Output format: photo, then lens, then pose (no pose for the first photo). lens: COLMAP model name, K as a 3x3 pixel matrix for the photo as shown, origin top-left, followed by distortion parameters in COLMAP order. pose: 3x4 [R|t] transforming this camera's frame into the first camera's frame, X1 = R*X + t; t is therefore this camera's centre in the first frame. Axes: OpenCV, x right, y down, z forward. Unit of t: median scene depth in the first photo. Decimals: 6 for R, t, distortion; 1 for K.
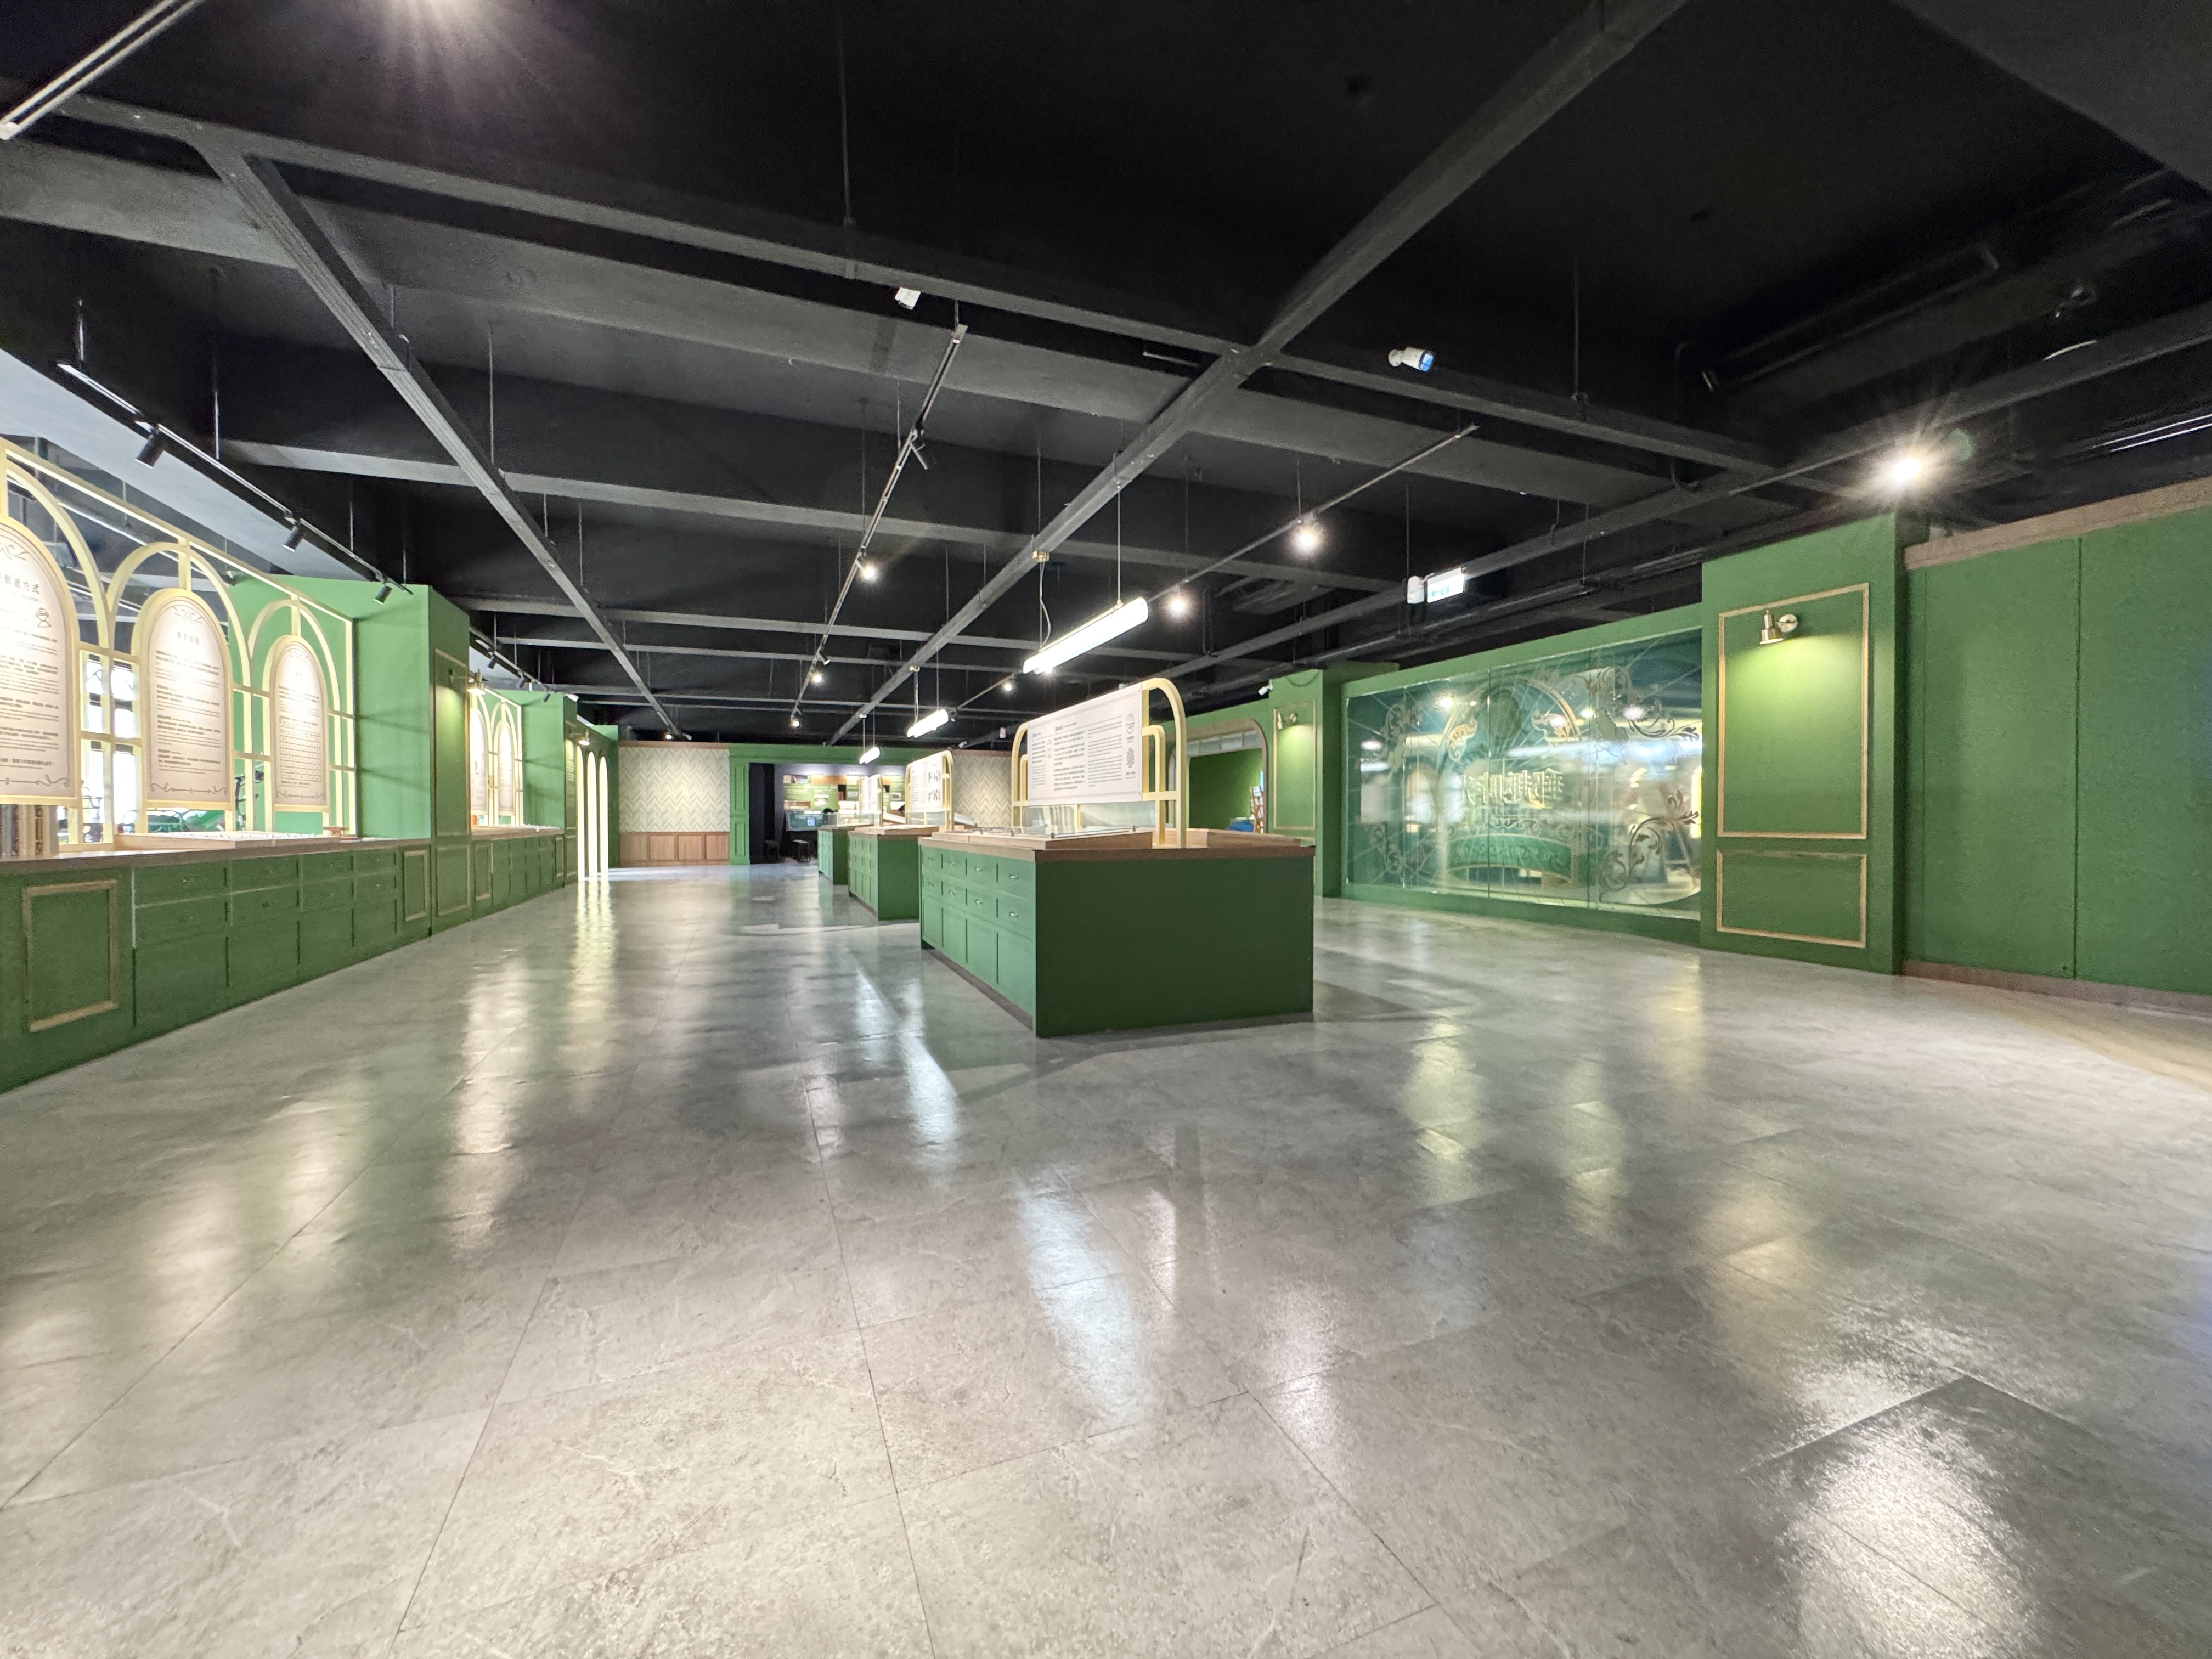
lens RADIAL K [[874.3, 0, 1106.0], [0, 874.3, 829.5], [0, 0, 1]] dist [0.000131, 0.000015]
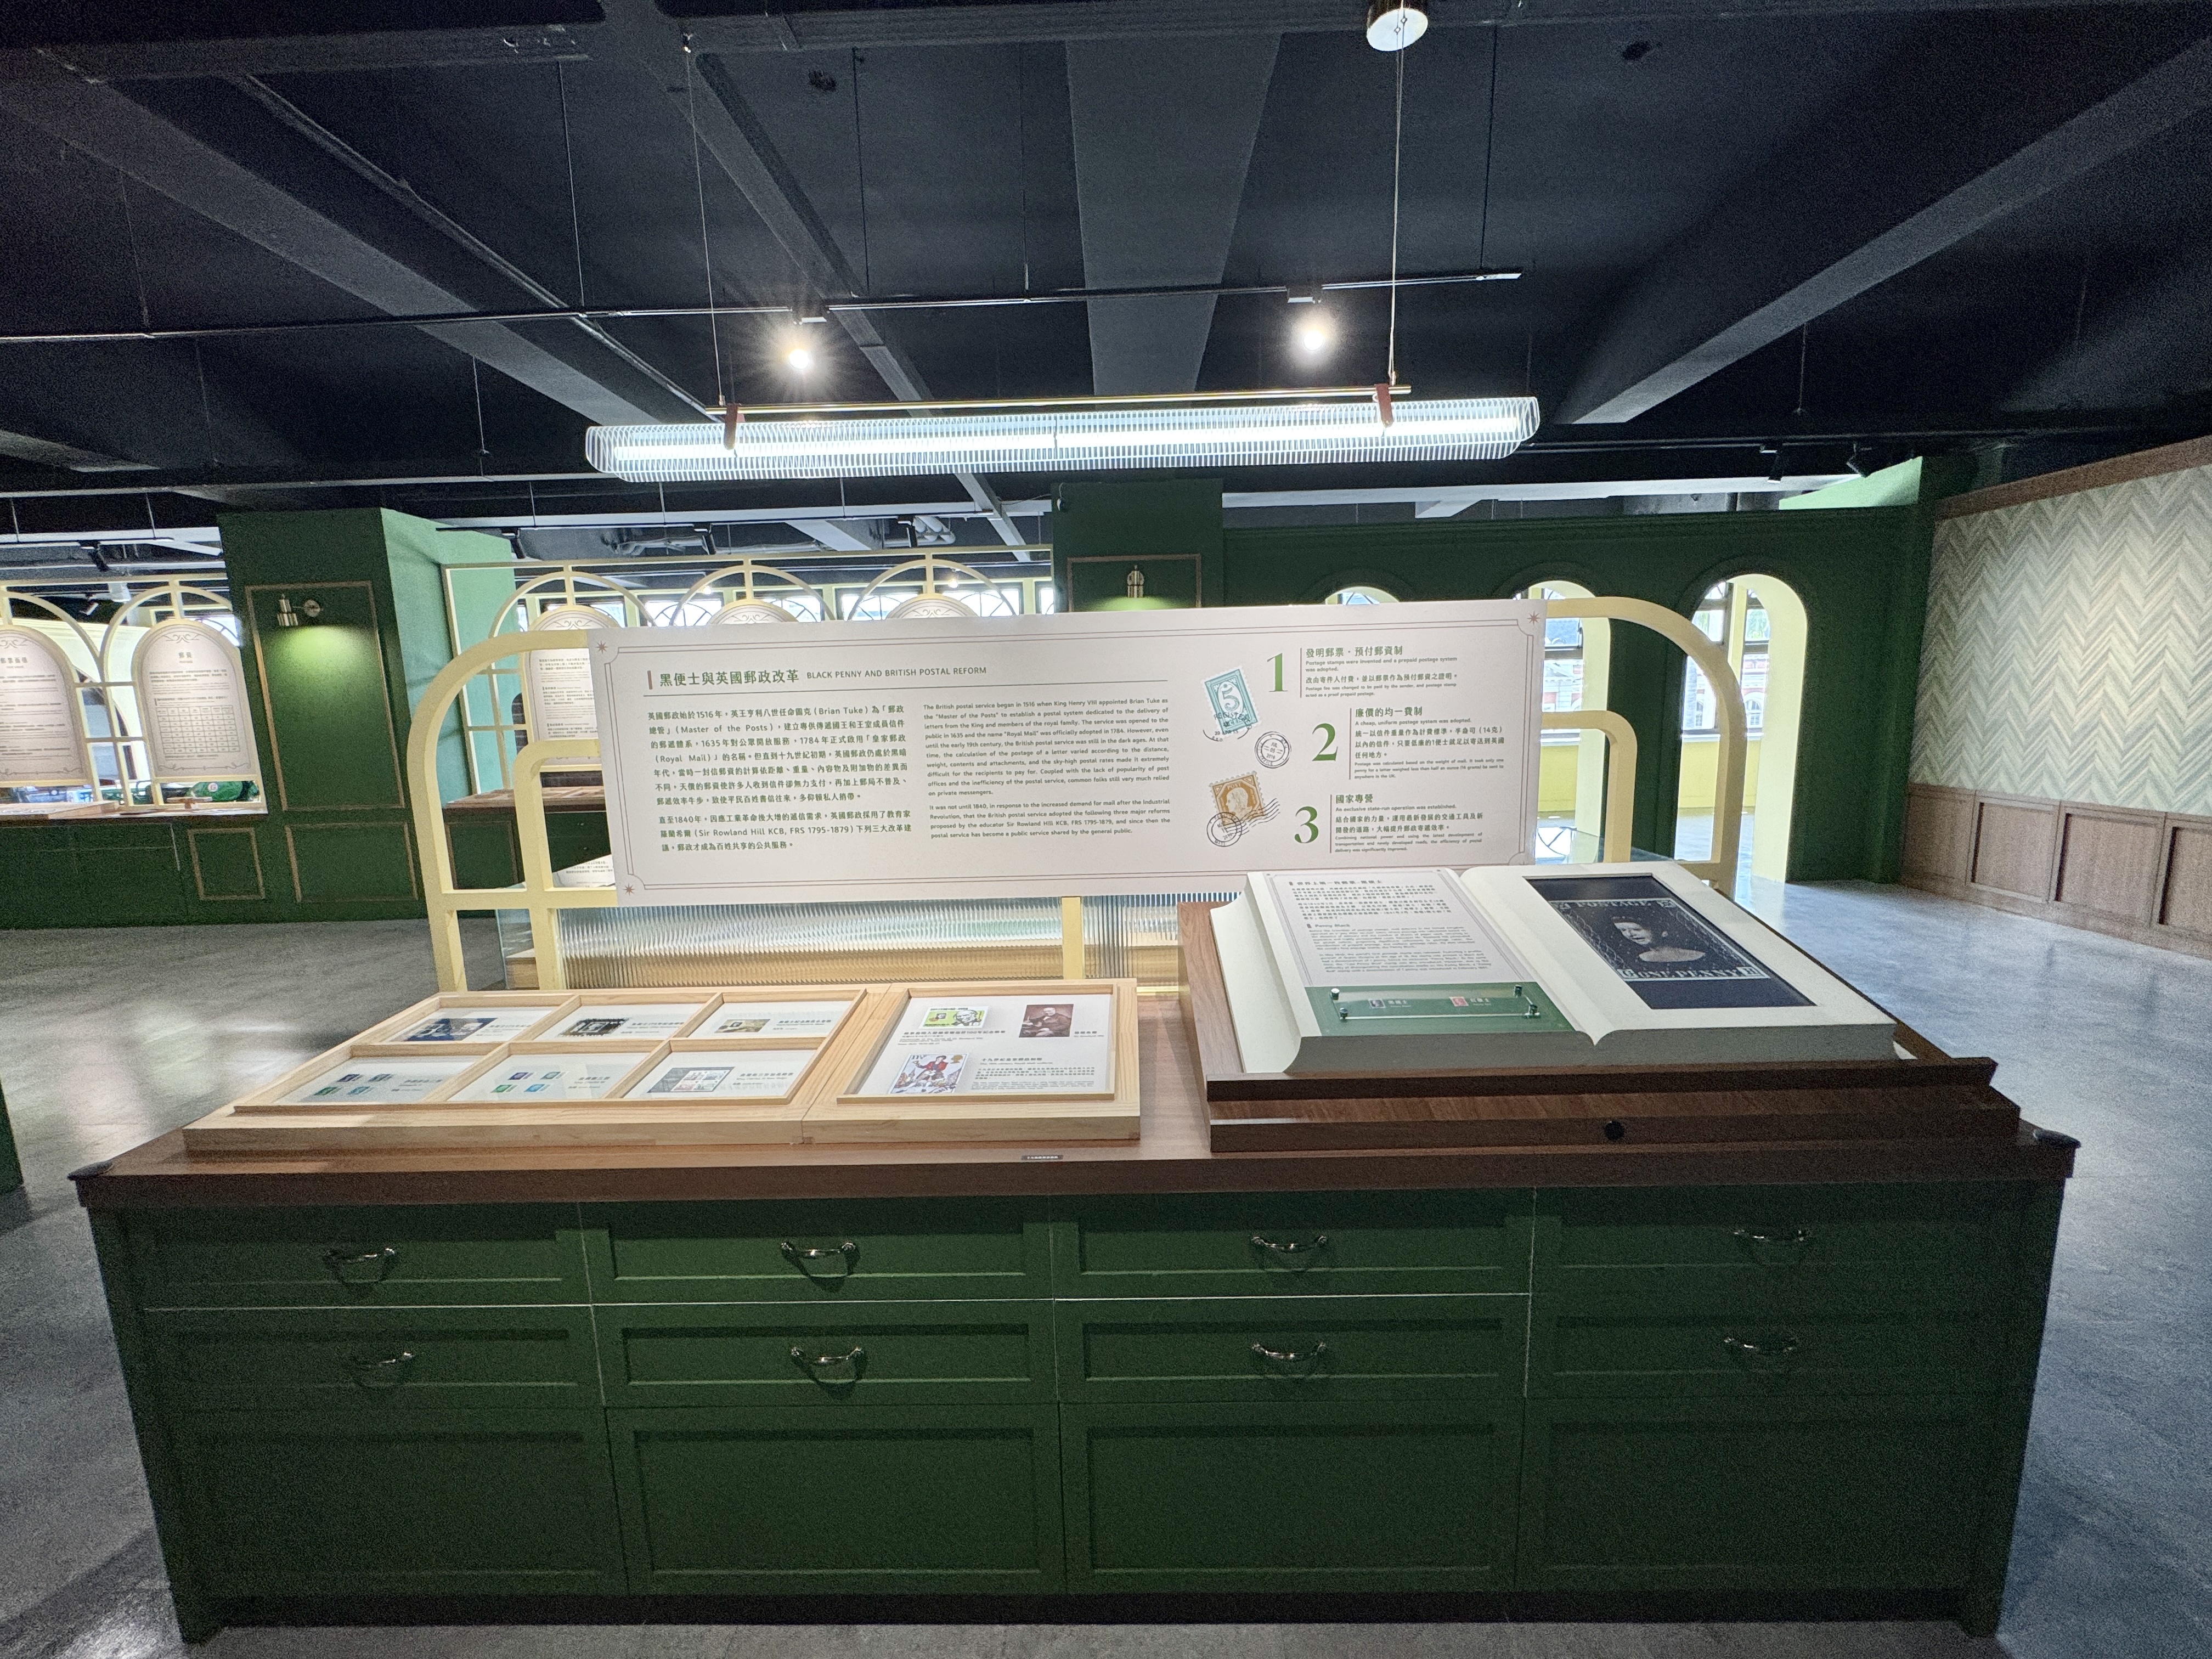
lens RADIAL K [[874.3, 0, 1106.0], [0, 874.3, 829.5], [0, 0, 1]] dist [0.000131, 0.000015]
pose [[-0.394037, 0.152010, -0.906437, -0.121282], [0.019887, 0.987407, 0.156944, -0.038565], [0.918879, 0.043816, -0.392098, 0.838381]]
